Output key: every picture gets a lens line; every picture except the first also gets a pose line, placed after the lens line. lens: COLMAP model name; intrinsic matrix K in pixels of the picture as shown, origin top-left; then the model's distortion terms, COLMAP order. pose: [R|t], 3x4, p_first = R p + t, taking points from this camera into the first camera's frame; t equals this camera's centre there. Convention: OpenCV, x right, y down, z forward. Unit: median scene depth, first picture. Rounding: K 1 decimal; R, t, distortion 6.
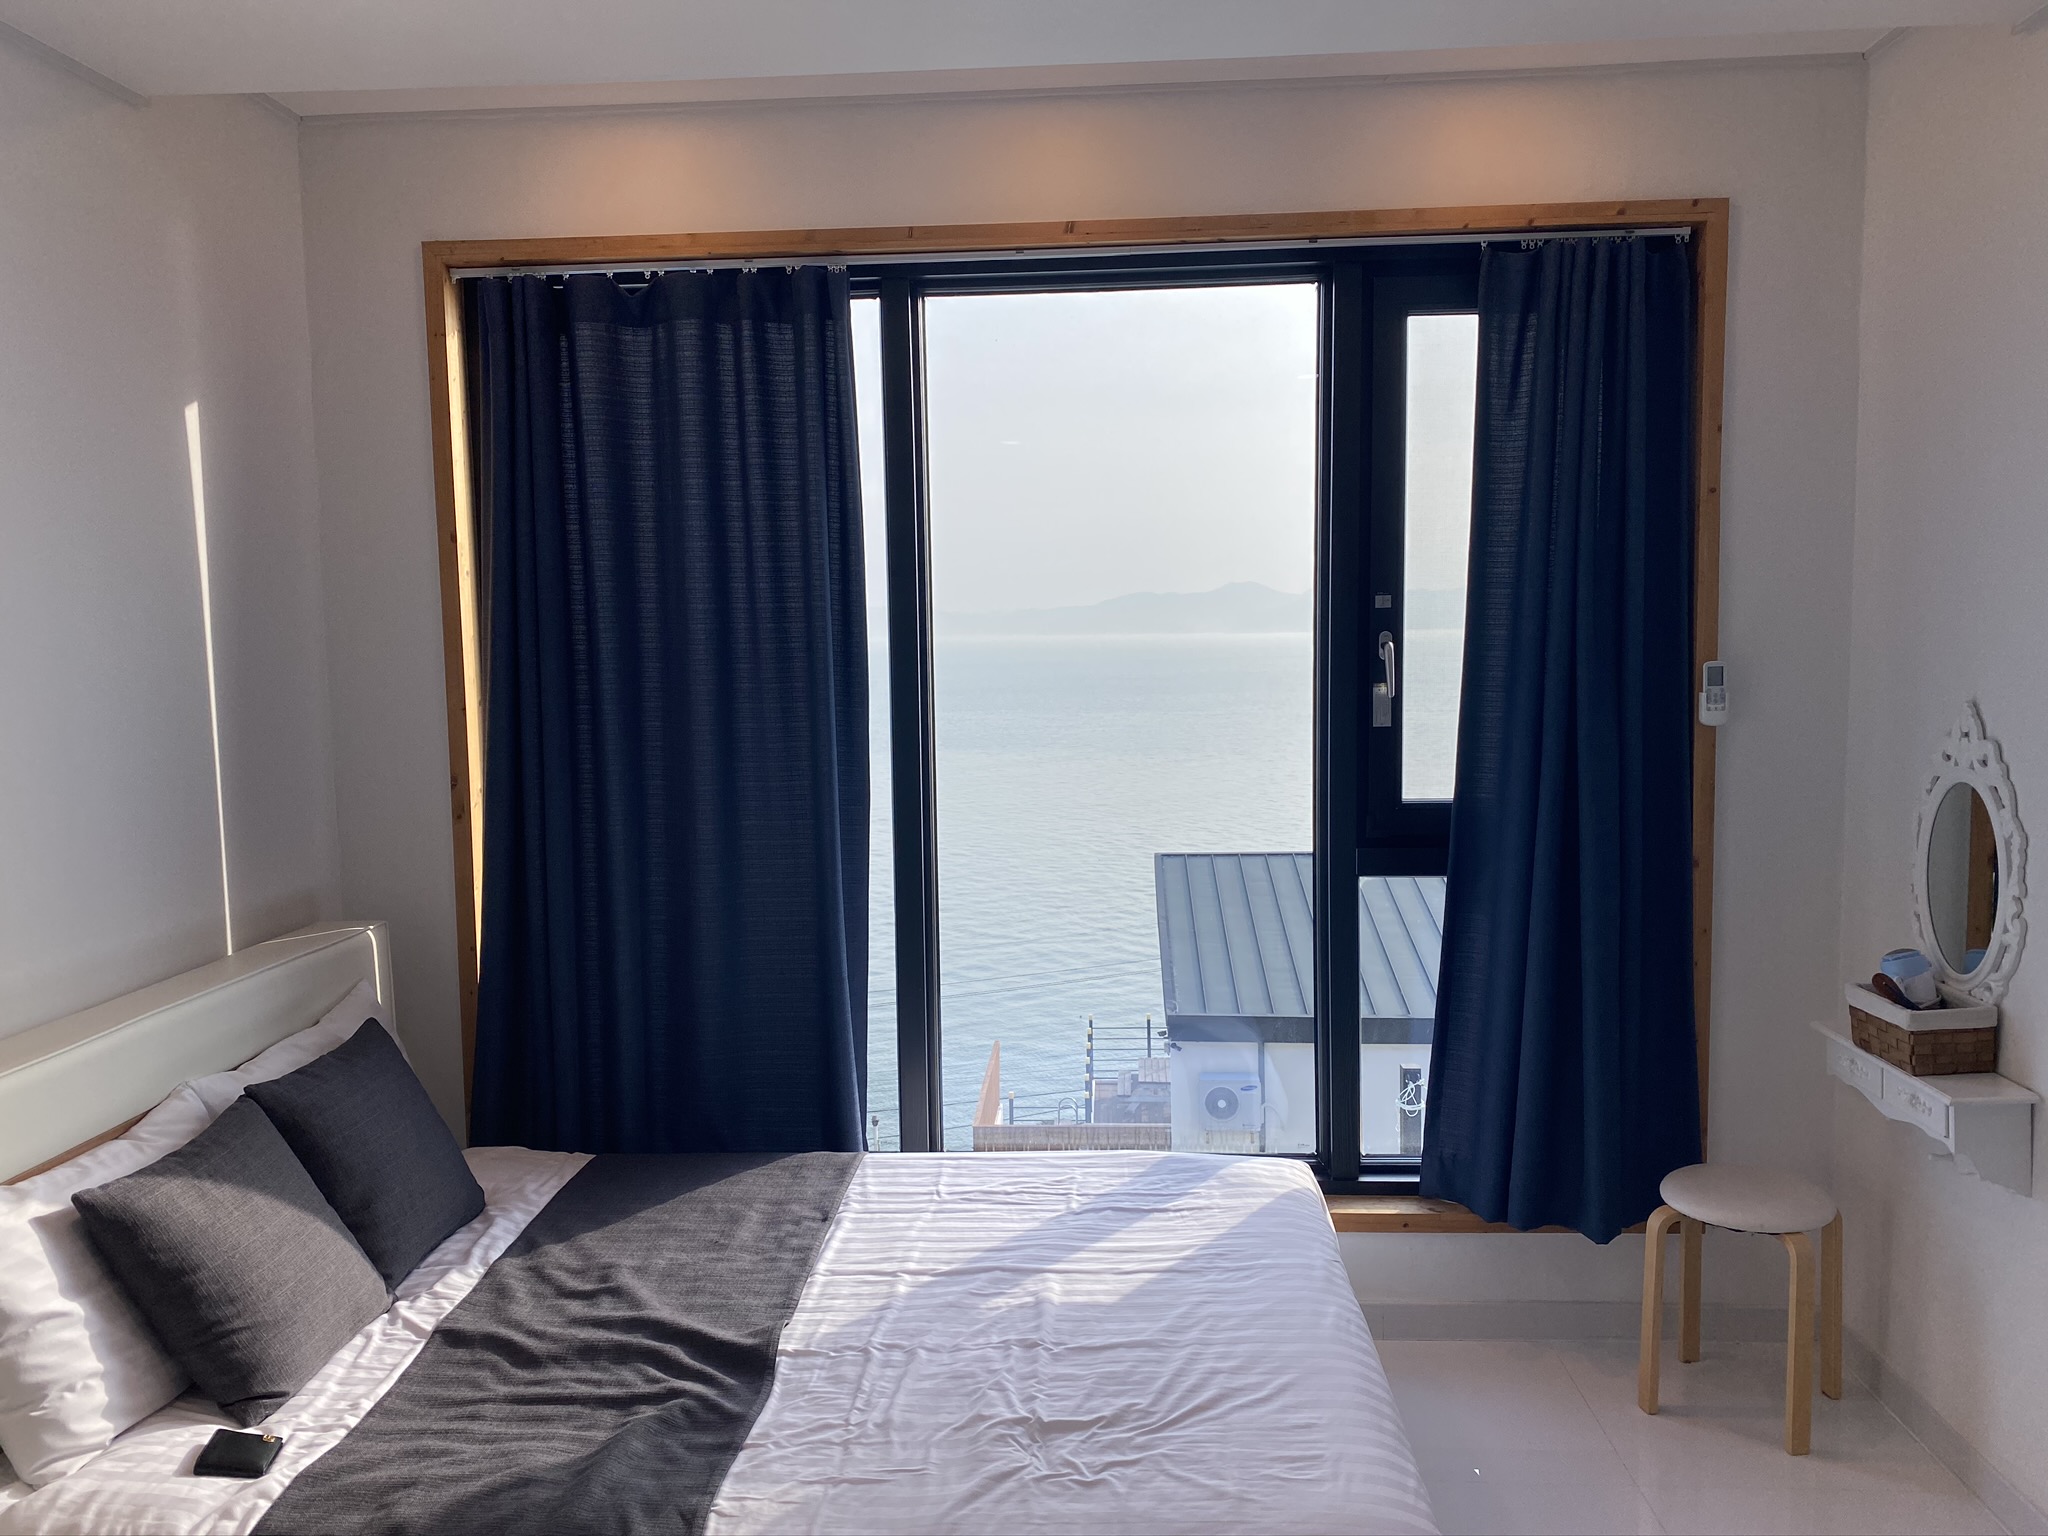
lens RADIAL K [[1610.4, 0, 1024.0], [0, 1610.4, 768.0], [0, 0, 1]] dist [-0.003271, 0.070870]
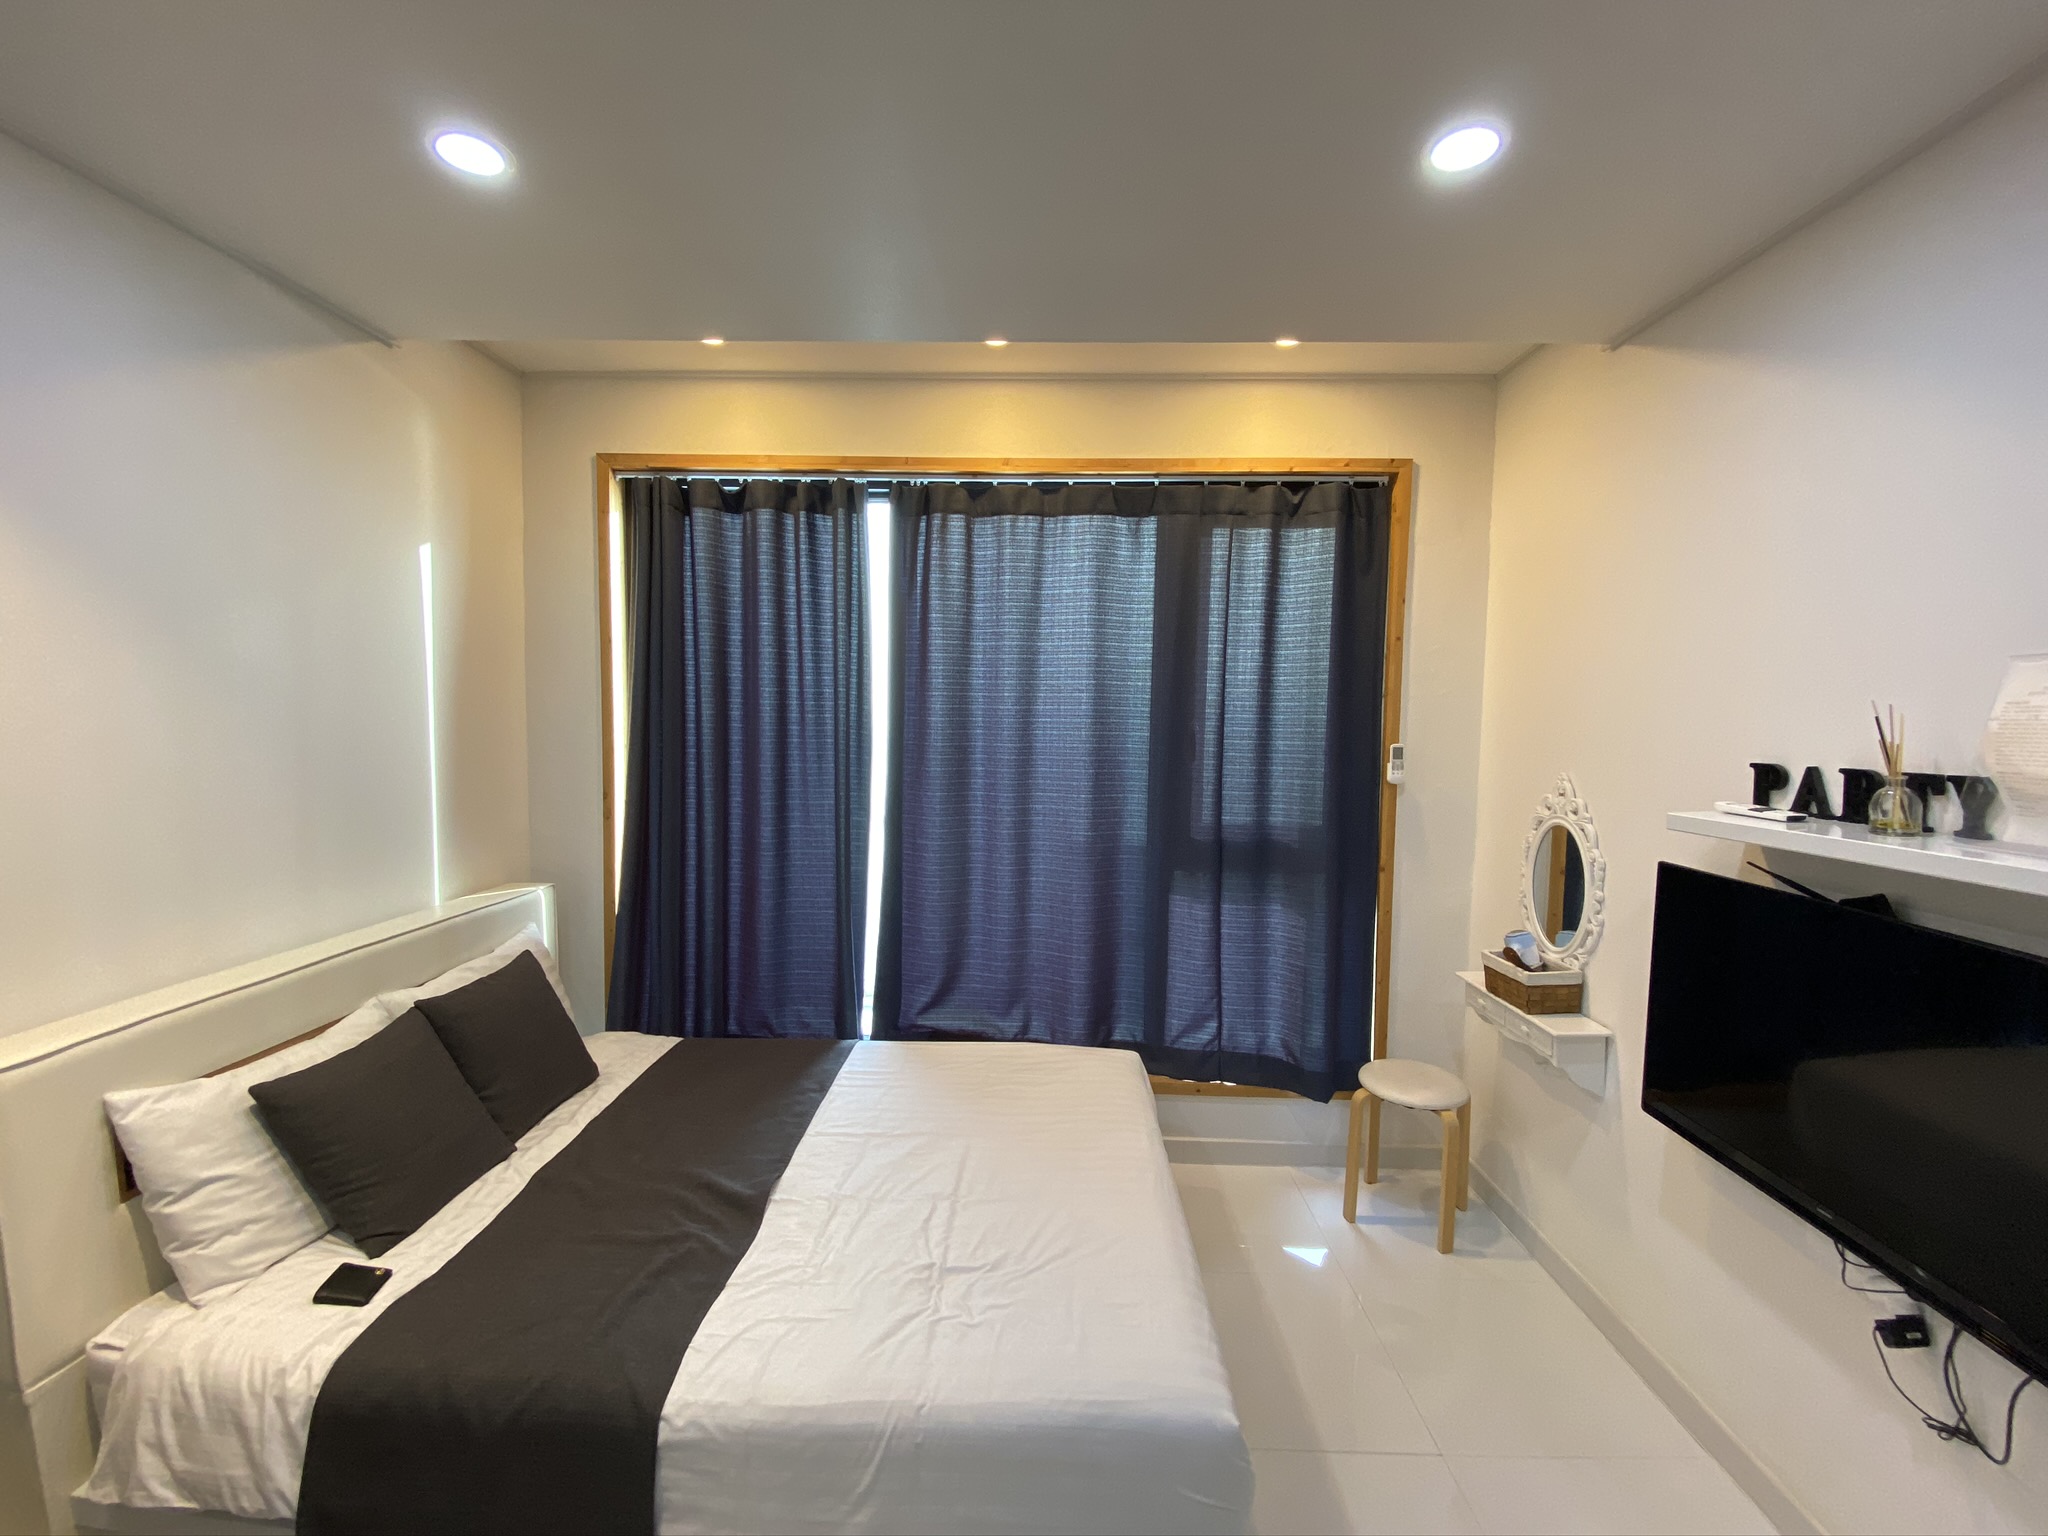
lens RADIAL K [[826.8, 0, 1024.0], [0, 826.8, 768.0], [0, 0, 1]] dist [-0.000367, -0.000111]
pose [[0.999216, 0.030478, 0.025252, 0.034805], [-0.029685, 0.999072, -0.031208, -0.005351], [-0.026180, 0.030433, 0.999194, 0.189753]]
